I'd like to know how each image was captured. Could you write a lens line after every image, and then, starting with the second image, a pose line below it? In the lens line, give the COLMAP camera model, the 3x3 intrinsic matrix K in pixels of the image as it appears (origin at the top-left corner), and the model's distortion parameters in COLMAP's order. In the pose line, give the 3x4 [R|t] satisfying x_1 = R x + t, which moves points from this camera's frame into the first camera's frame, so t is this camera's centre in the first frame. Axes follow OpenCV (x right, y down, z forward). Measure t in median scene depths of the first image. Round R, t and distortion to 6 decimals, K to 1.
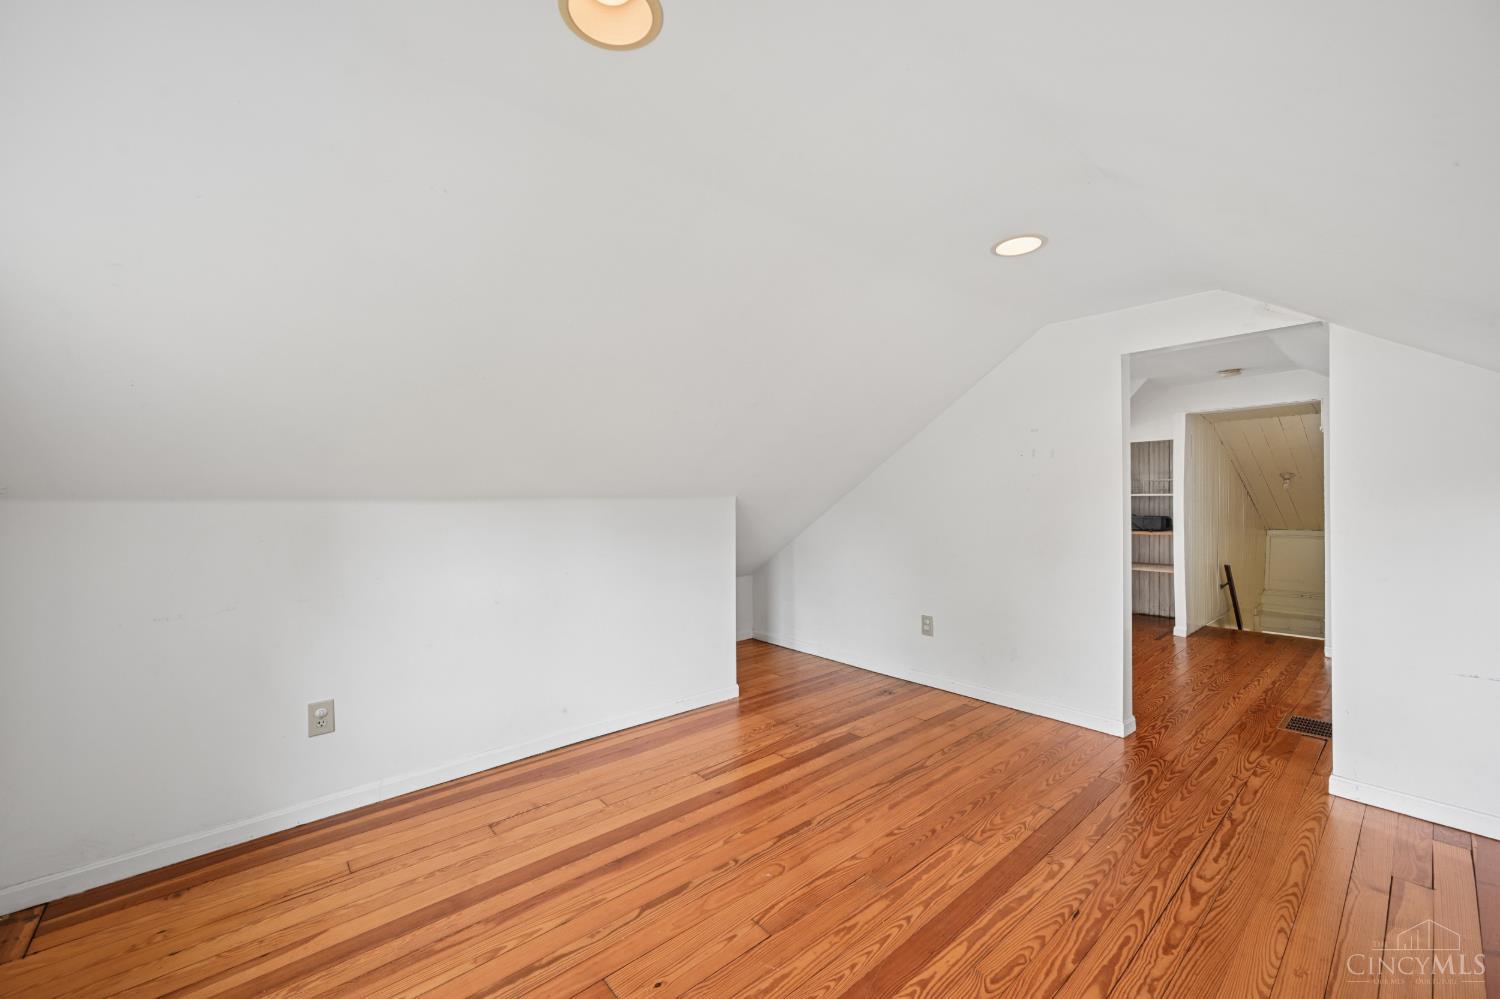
lens RADIAL K [[593.0, 0, 757.0], [0, 593.0, 497.9], [0, 0, 1]] dist [-0.000003, 0.000329]
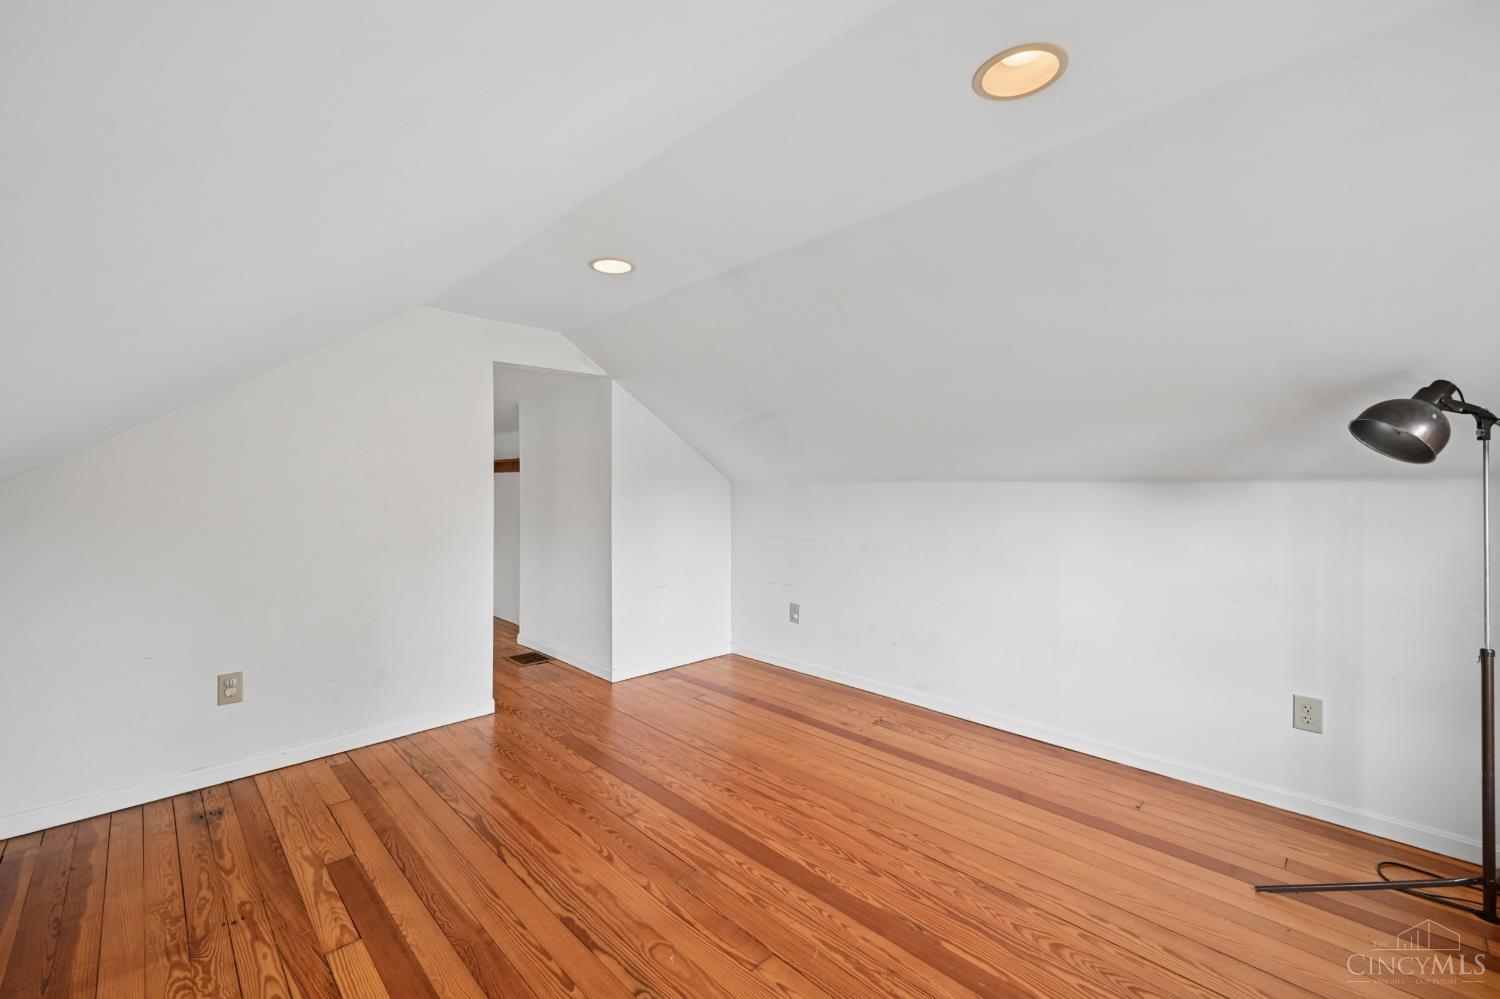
lens RADIAL K [[593.0, 0, 759.7], [0, 593.0, 493.7], [0, 0, 1]] dist [-0.000003, 0.000329]
pose [[-0.029284, -0.007552, 0.999543, -0.598649], [0.008649, 0.999932, 0.007808, 0.001842], [-0.999534, 0.008874, -0.029216, 0.687848]]
